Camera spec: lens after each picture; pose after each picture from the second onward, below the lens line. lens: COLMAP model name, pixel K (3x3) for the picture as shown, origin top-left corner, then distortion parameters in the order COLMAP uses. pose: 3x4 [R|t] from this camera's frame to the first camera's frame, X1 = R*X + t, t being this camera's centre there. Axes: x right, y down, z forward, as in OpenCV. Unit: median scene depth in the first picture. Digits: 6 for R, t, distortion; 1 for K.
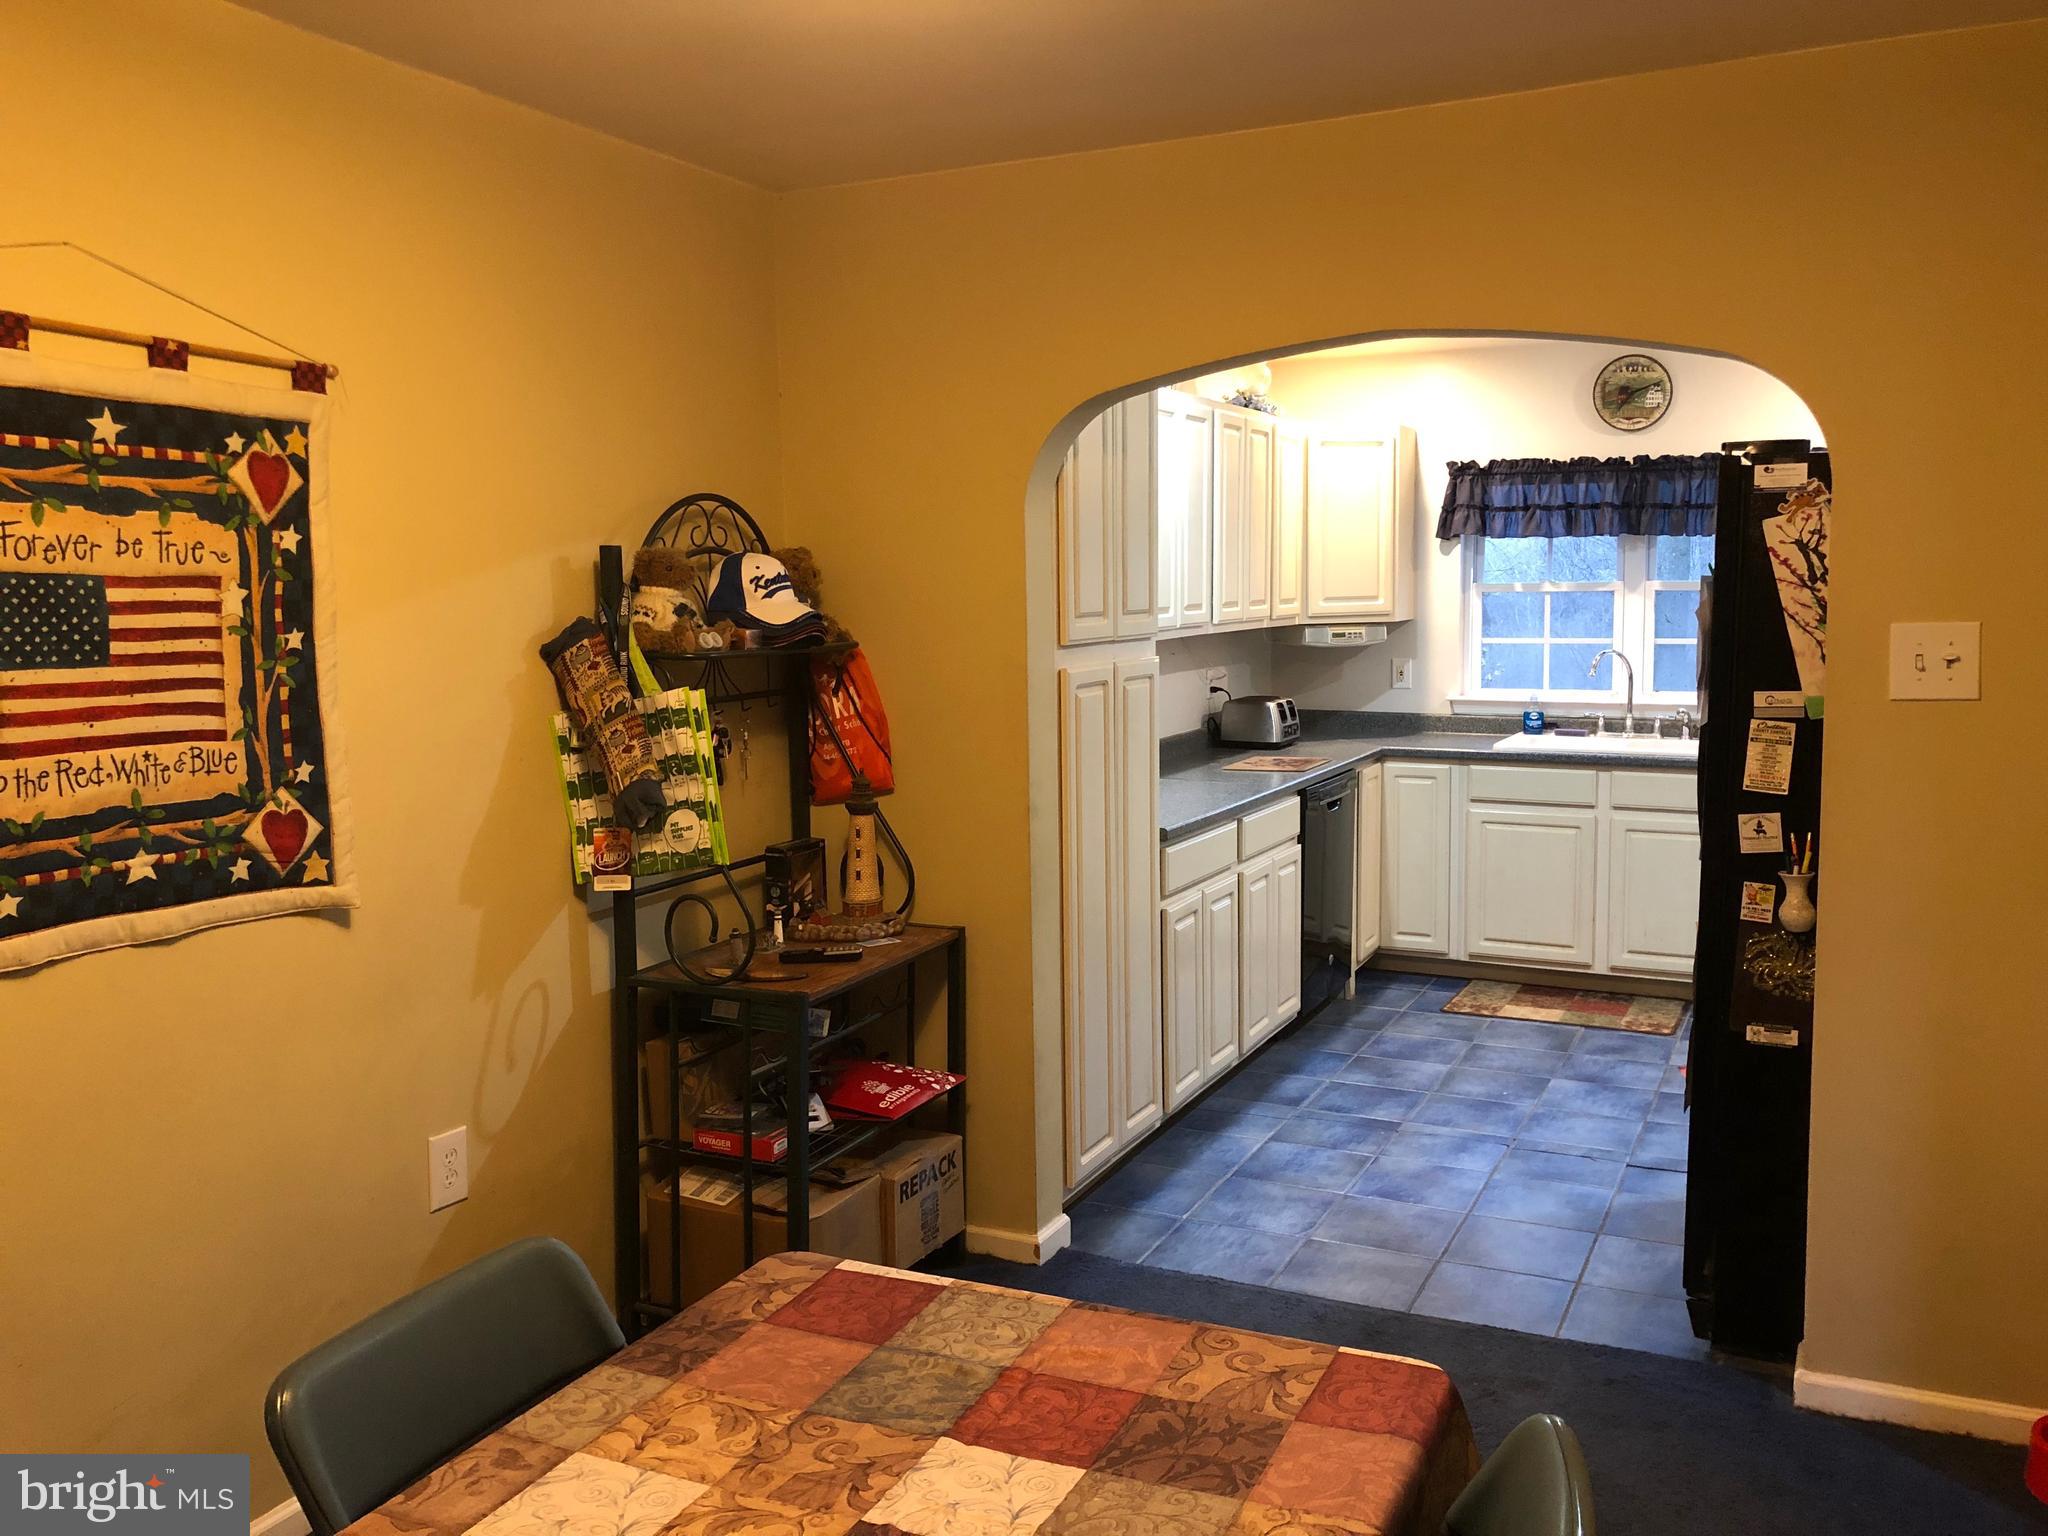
lens RADIAL K [[1678.6, 0, 1026.4], [0, 1678.6, 756.6], [0, 0, 1]] dist [0.041084, -0.048126]
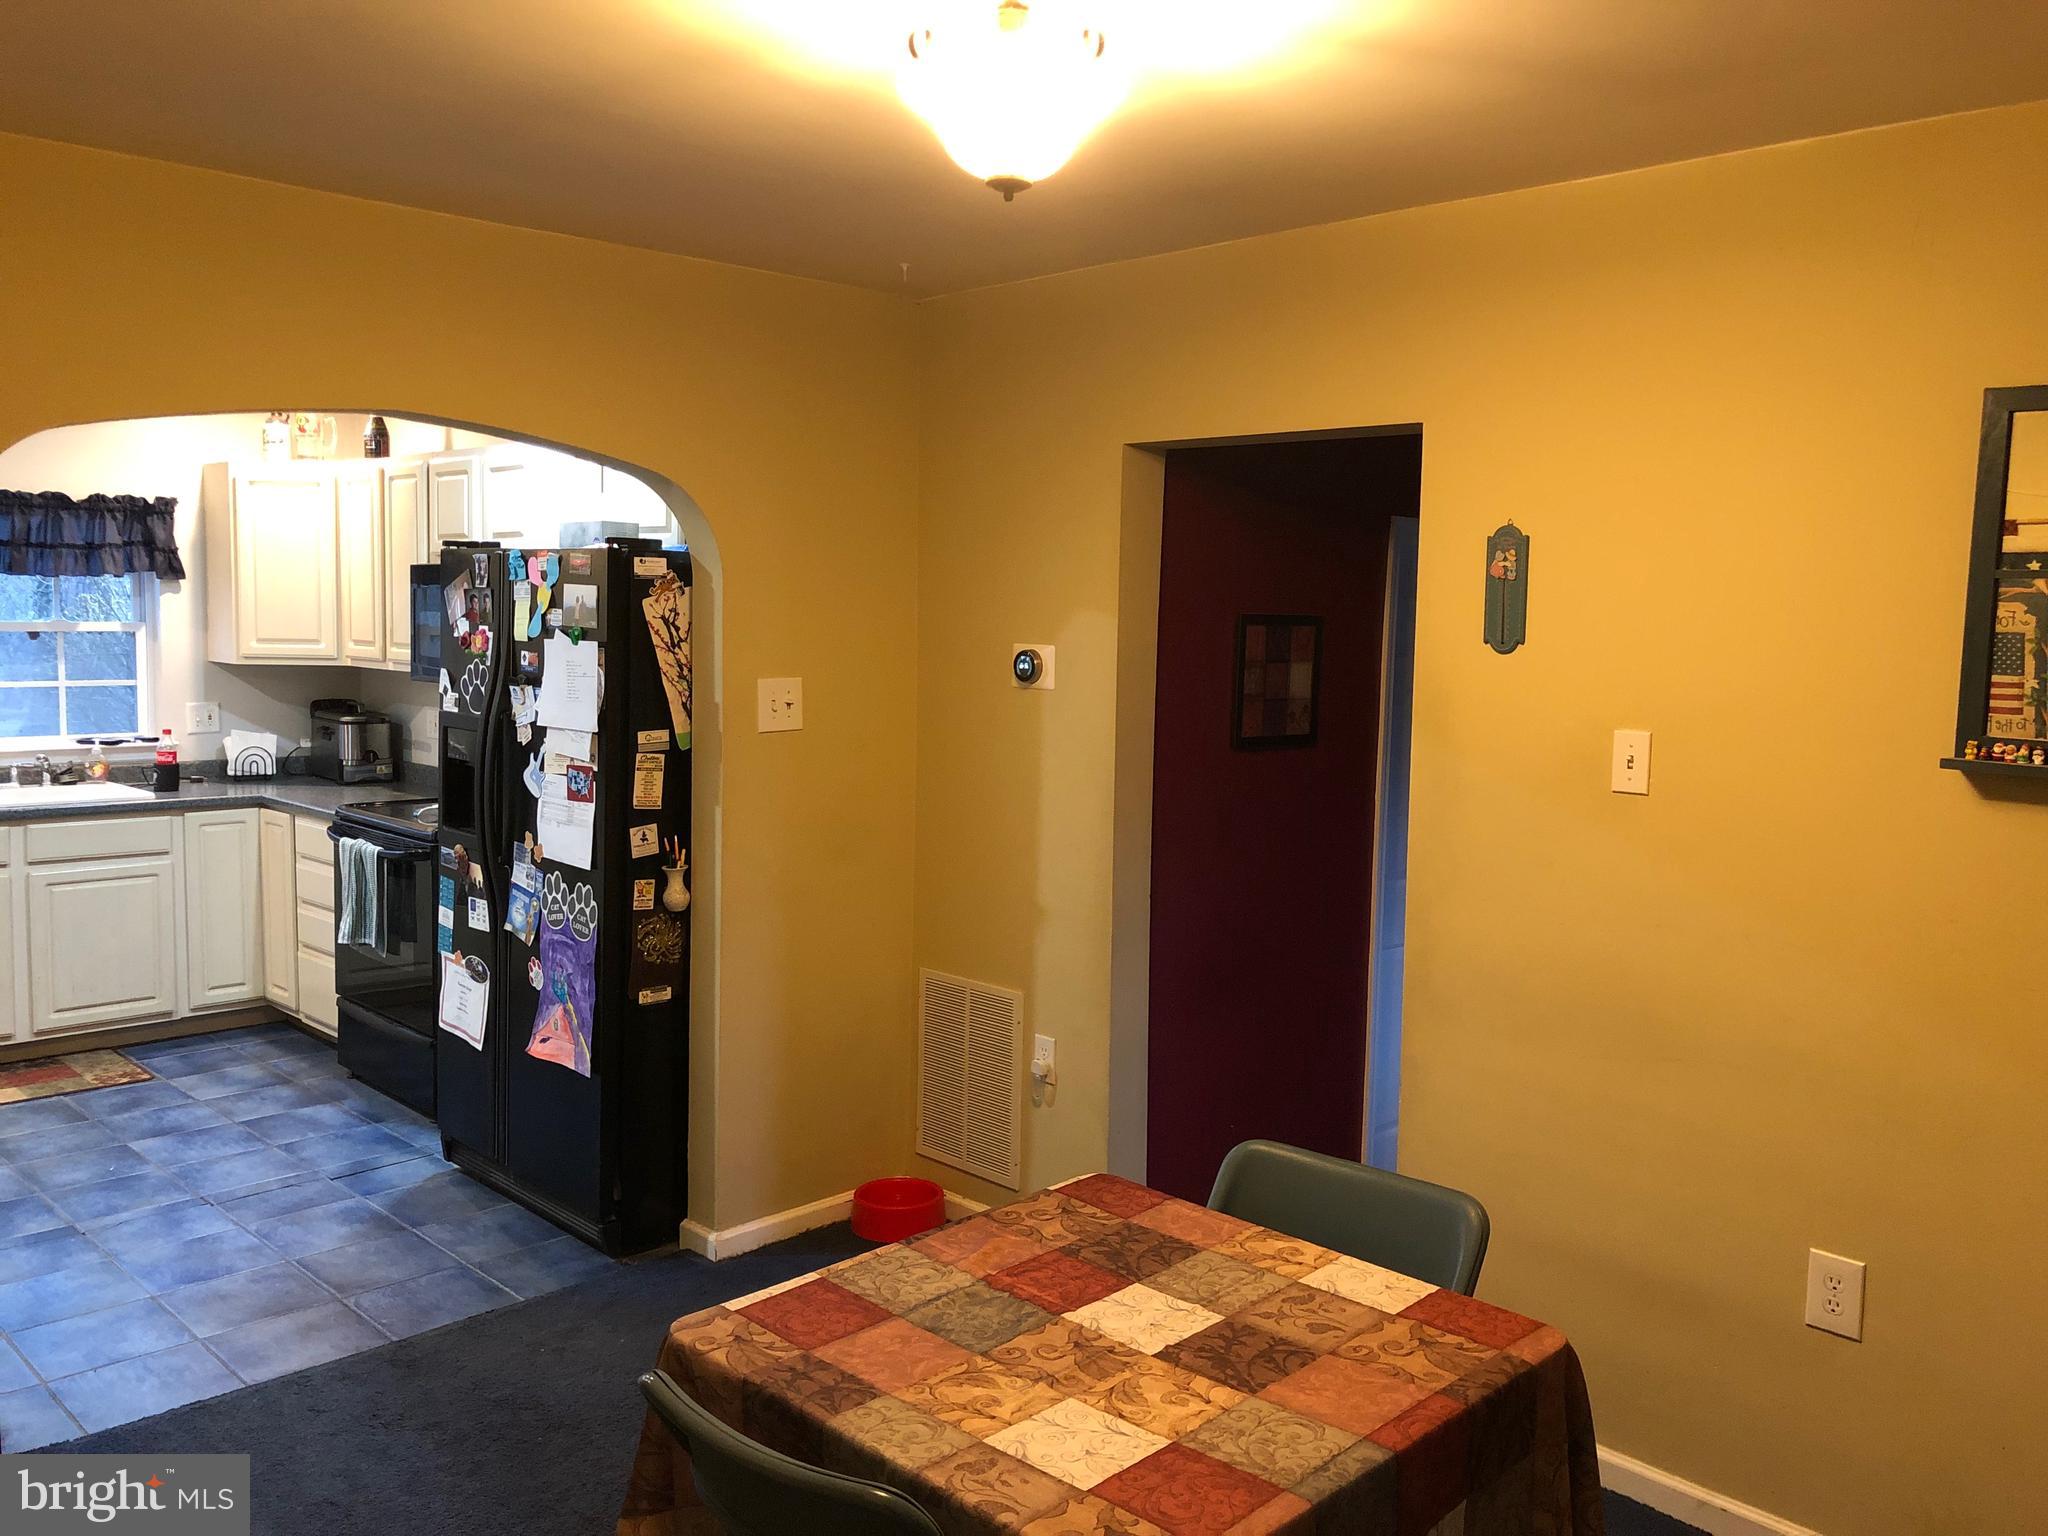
lens RADIAL K [[1678.6, 0, 1040.4], [0, 1678.6, 763.5], [0, 0, 1]] dist [0.041084, -0.048126]
pose [[0.320390, -0.068442, 0.944810, -0.816693], [0.074717, 0.996105, 0.046821, -0.061717], [-0.944335, 0.055592, 0.324256, 0.352624]]
